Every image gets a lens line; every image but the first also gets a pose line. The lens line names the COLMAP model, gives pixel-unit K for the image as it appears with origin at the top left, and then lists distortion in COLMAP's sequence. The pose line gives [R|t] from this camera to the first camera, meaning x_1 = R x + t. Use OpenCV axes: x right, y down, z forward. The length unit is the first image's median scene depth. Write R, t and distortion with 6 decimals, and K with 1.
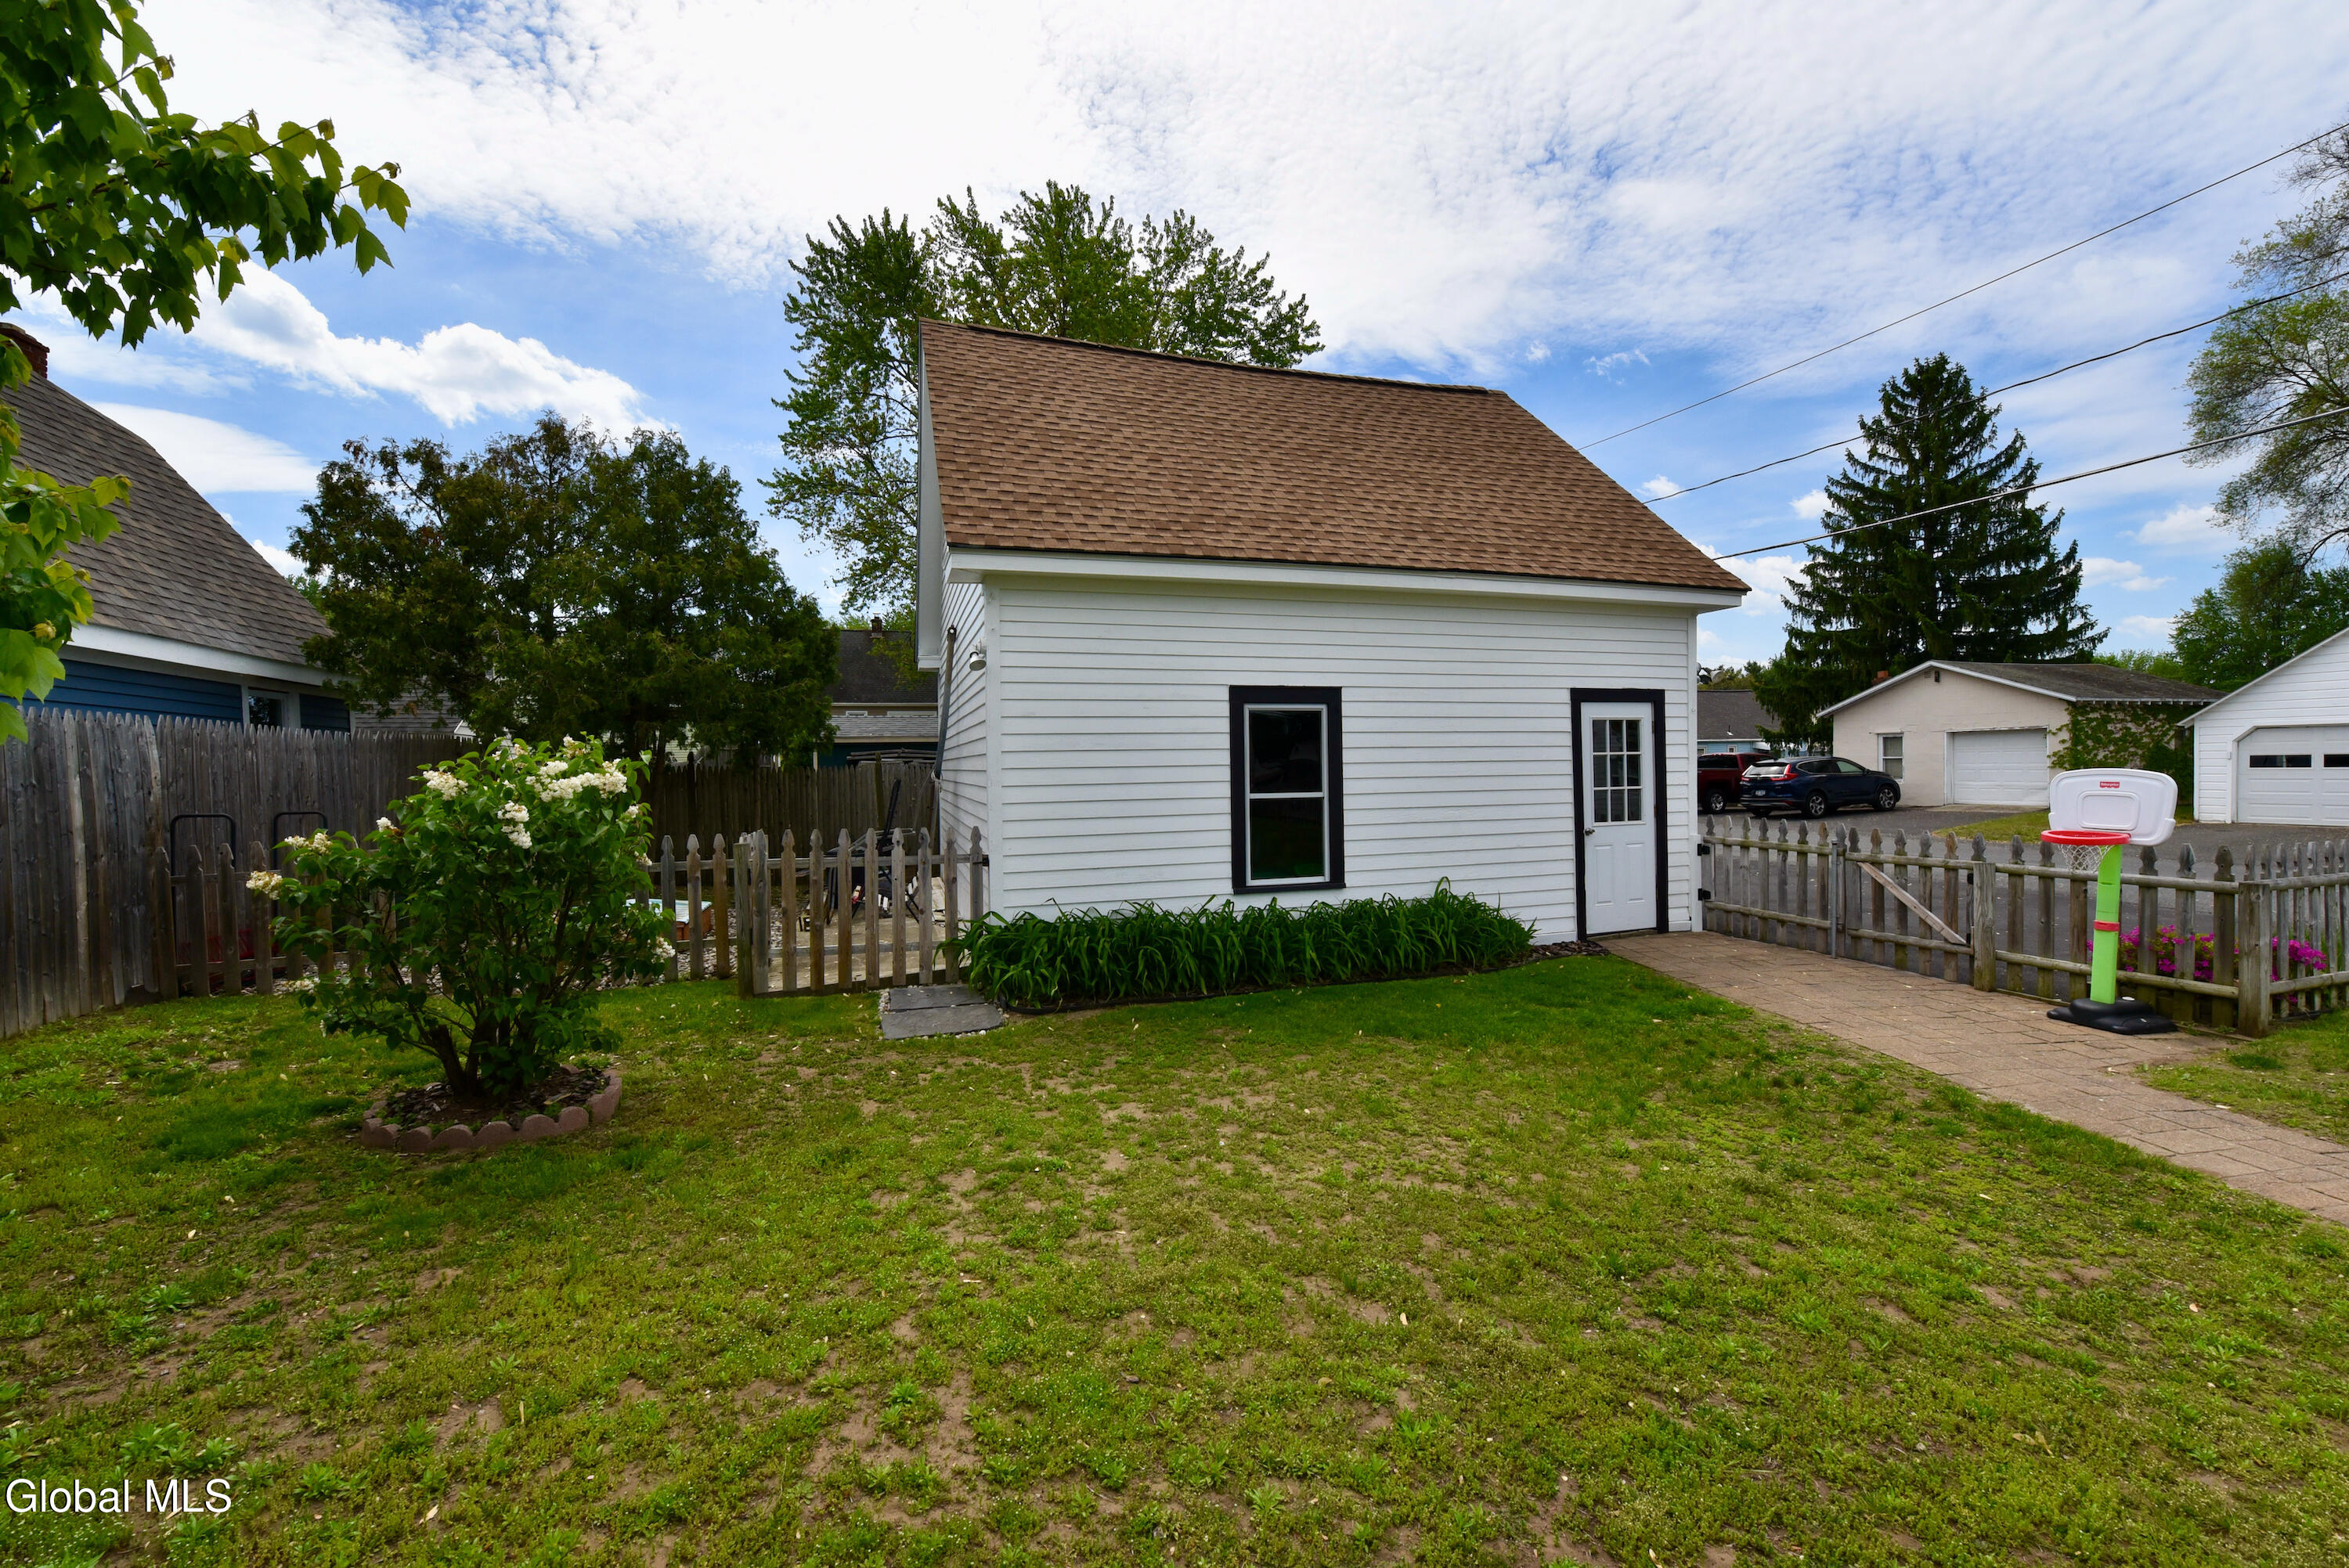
lens RADIAL K [[944.3, 0, 1183.1], [0, 944.3, 788.2], [0, 0, 1]] dist [-0.013708, -0.003724]
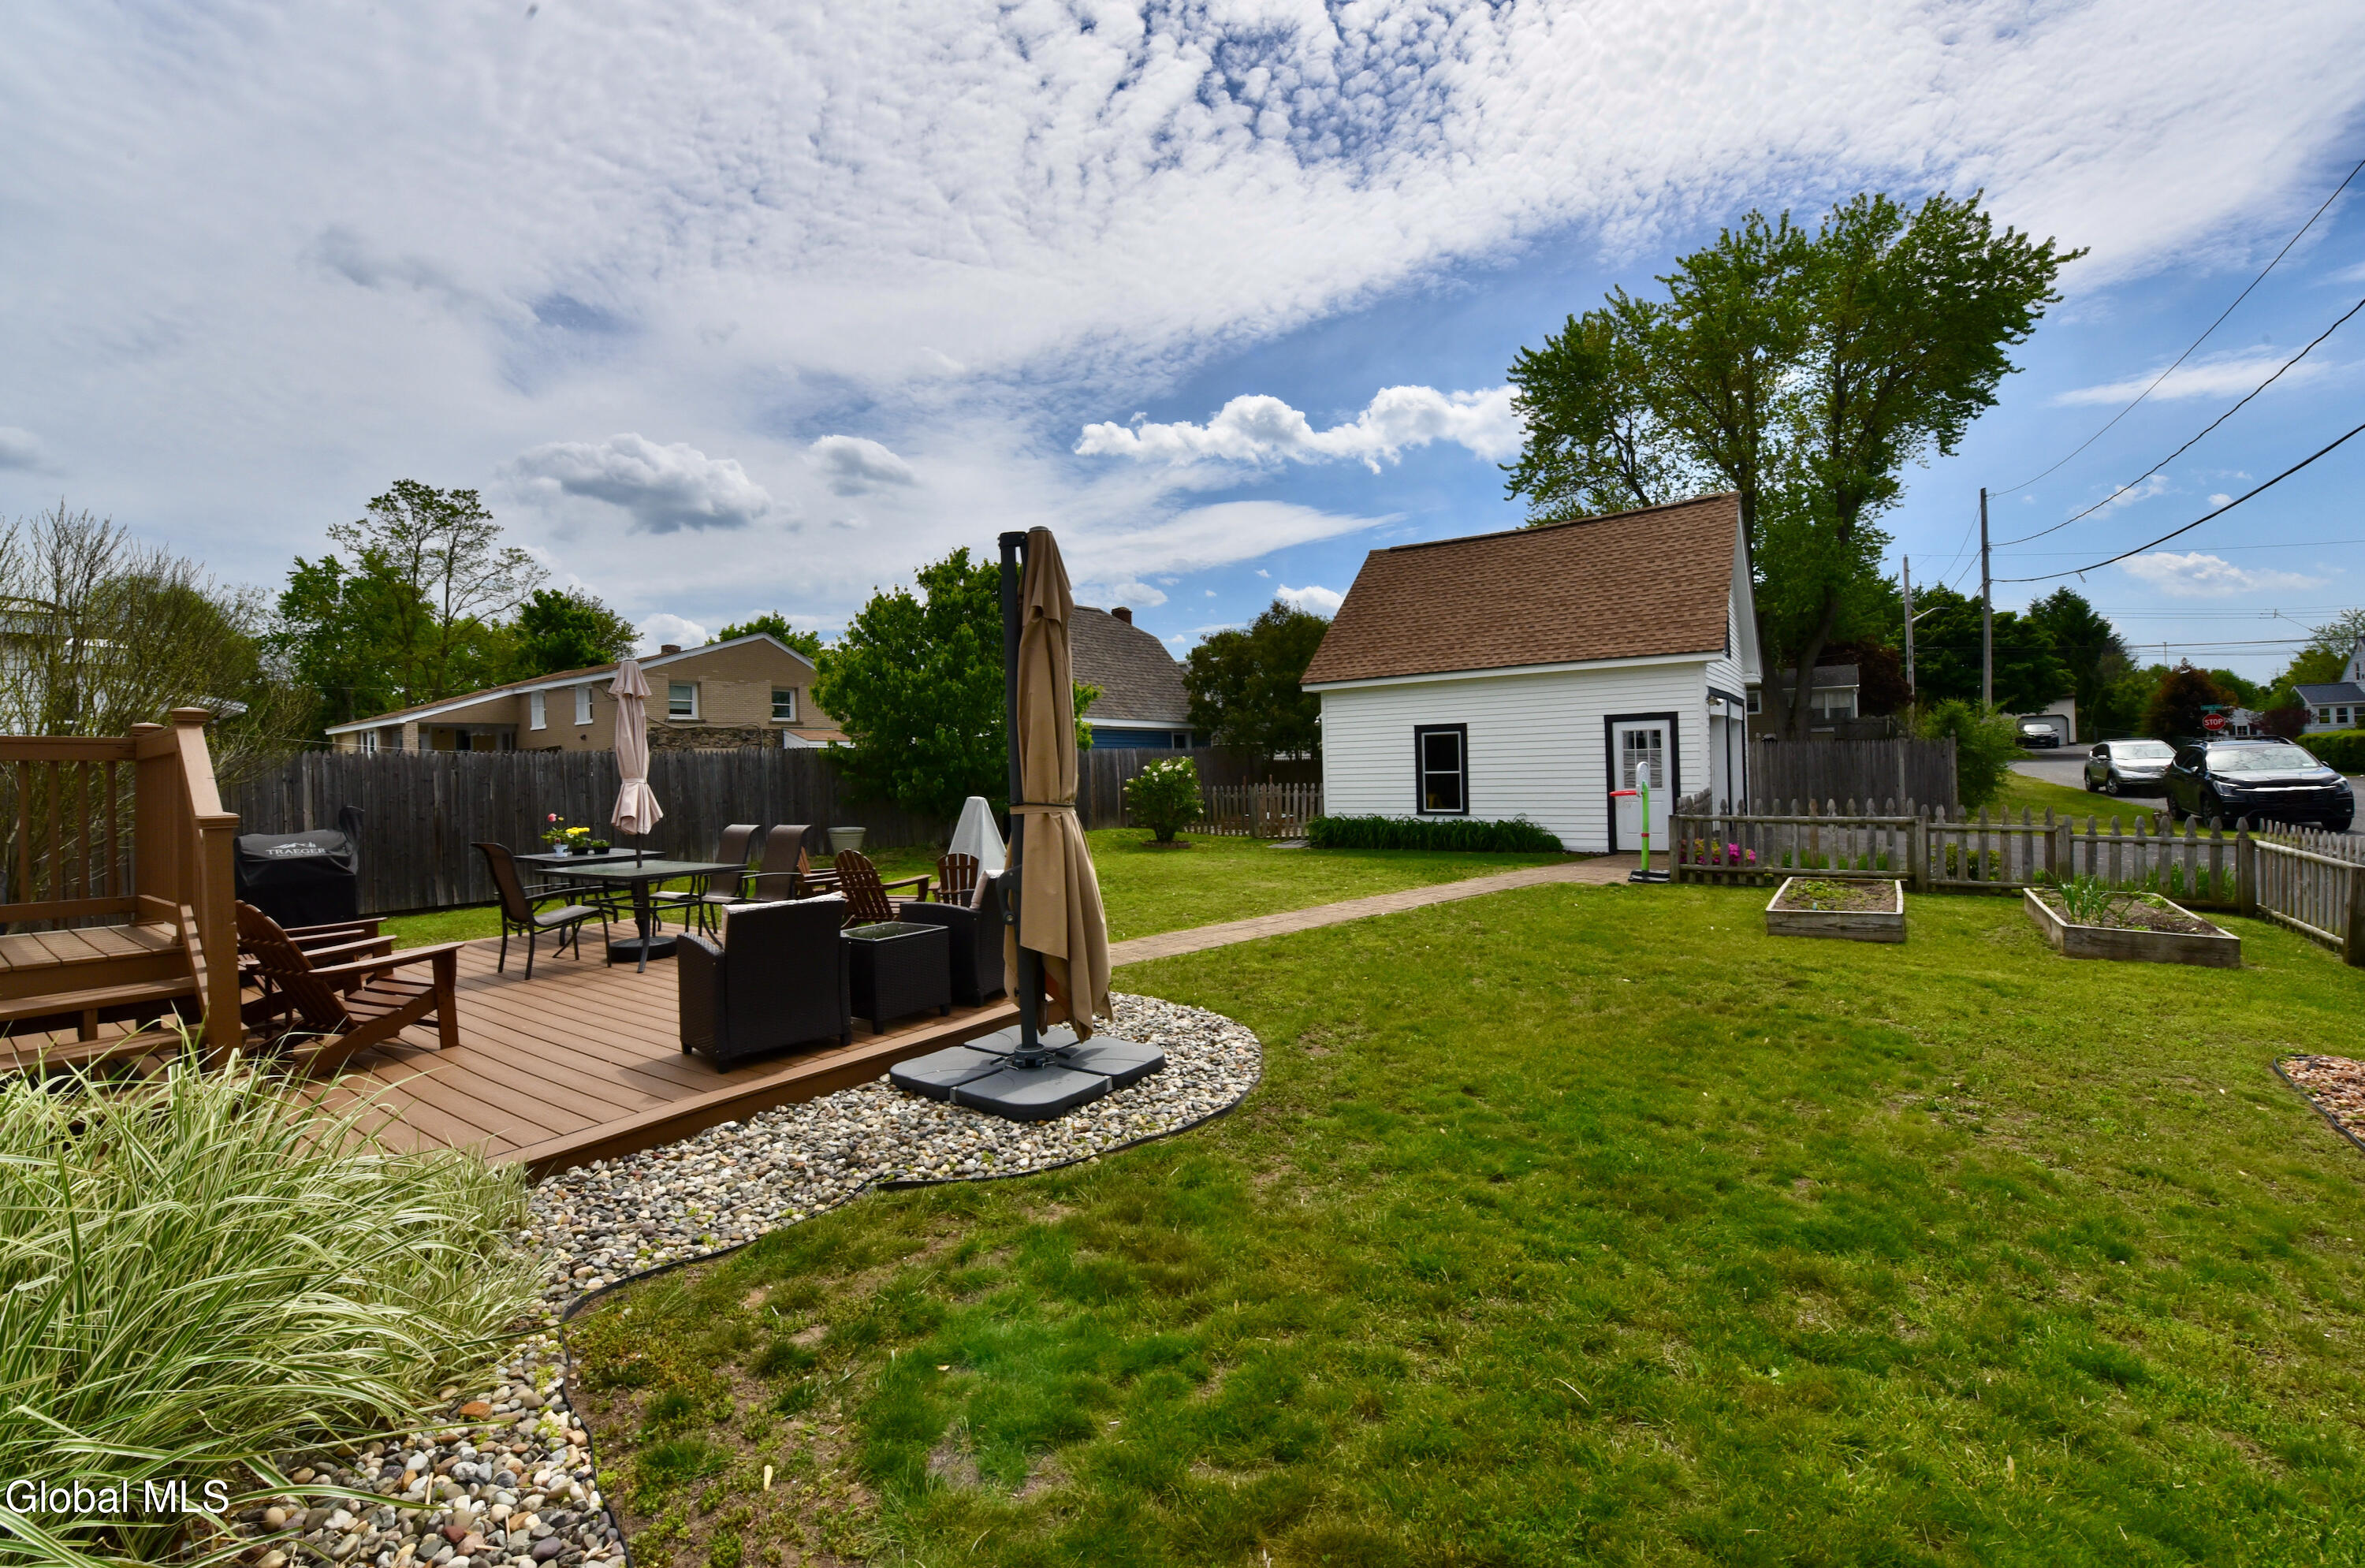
lens RADIAL K [[958.3, 0, 1182.5], [0, 958.3, 784.0], [0, 0, 1]] dist [-0.001614, -0.000119]
pose [[0.640391, 0.010347, -0.767980, 1.398241], [-0.000745, 0.999917, 0.012850, 0.006036], [0.768049, -0.007657, 0.640345, -0.894592]]
